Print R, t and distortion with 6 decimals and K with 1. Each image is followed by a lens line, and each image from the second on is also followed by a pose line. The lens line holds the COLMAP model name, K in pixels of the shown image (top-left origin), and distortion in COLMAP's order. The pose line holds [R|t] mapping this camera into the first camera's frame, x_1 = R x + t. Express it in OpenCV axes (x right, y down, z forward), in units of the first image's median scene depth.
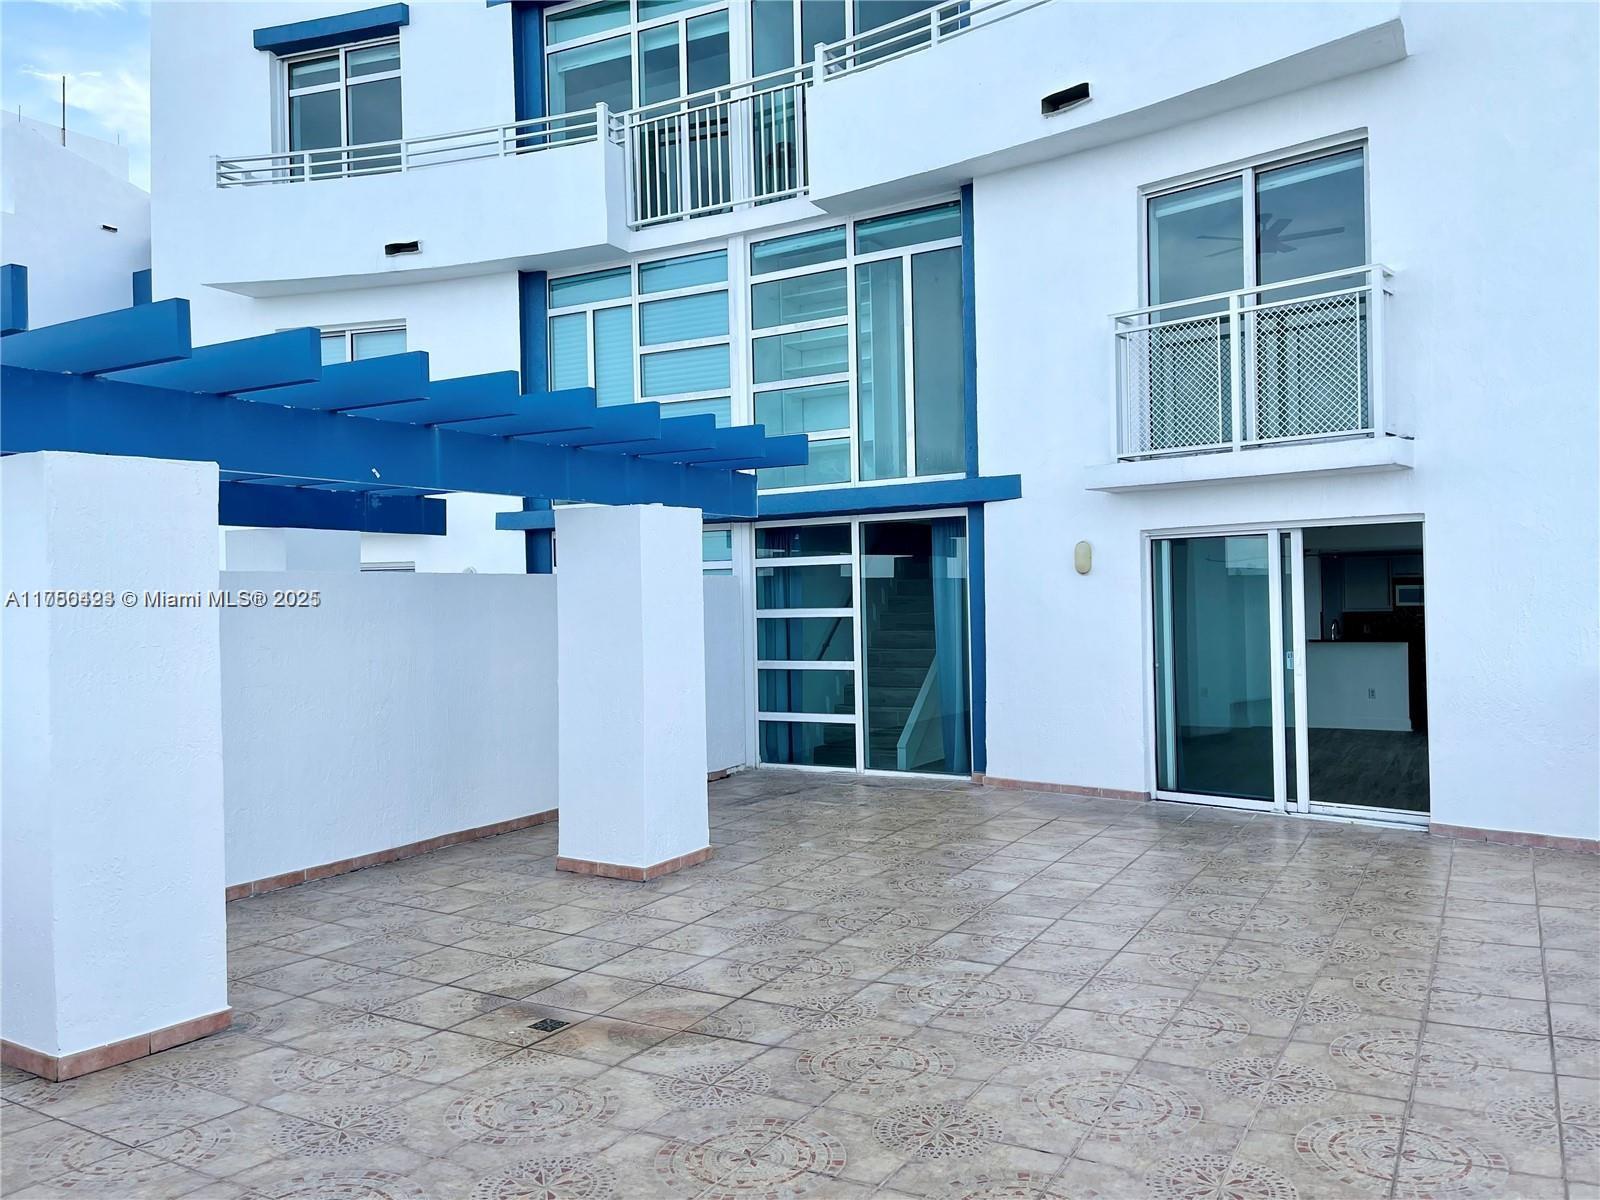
lens RADIAL K [[1214.7, 0, 802.3], [0, 1214.7, 598.2], [0, 0, 1]] dist [0.029472, -0.021304]
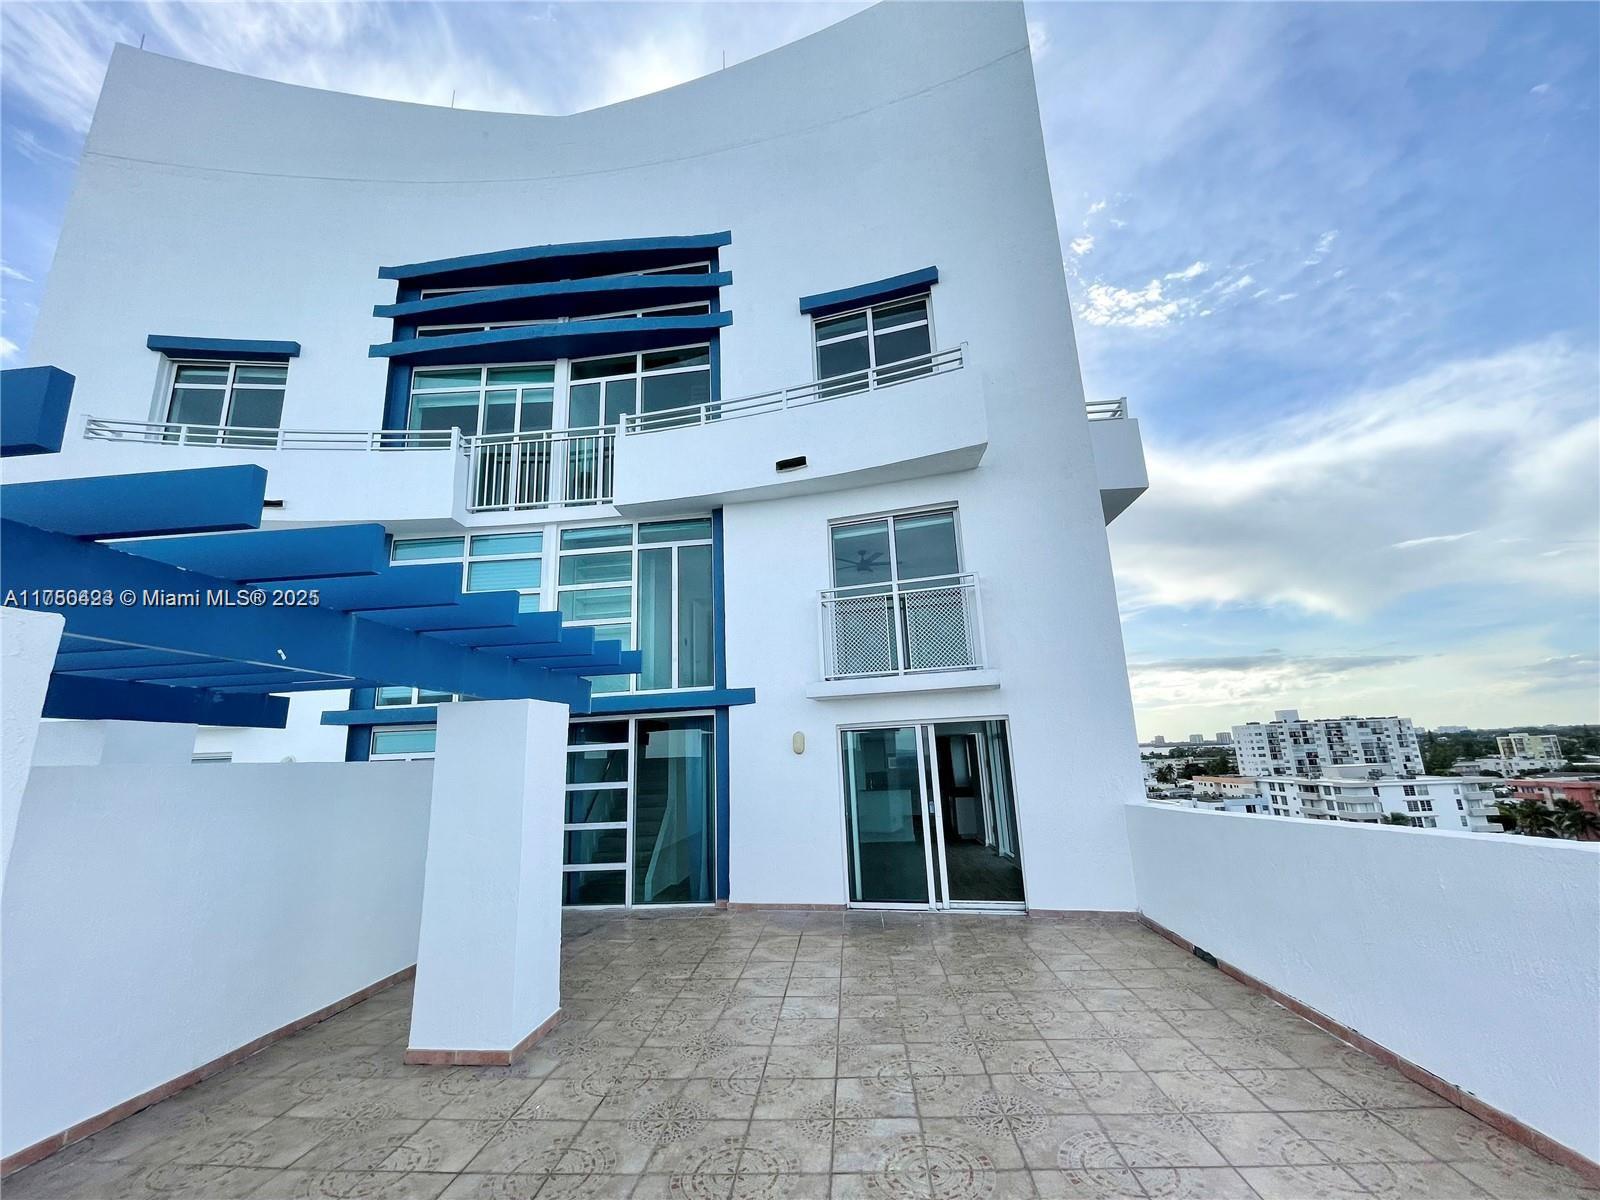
lens RADIAL K [[650.2, 0, 794.6], [0, 650.2, 606.4], [0, 0, 1]] dist [-0.003372, 0.001378]
pose [[0.907399, 0.078252, 0.412921, -0.120707], [0.024030, 0.971245, -0.236865, -0.006660], [-0.419583, 0.224854, 0.879427, 0.234440]]
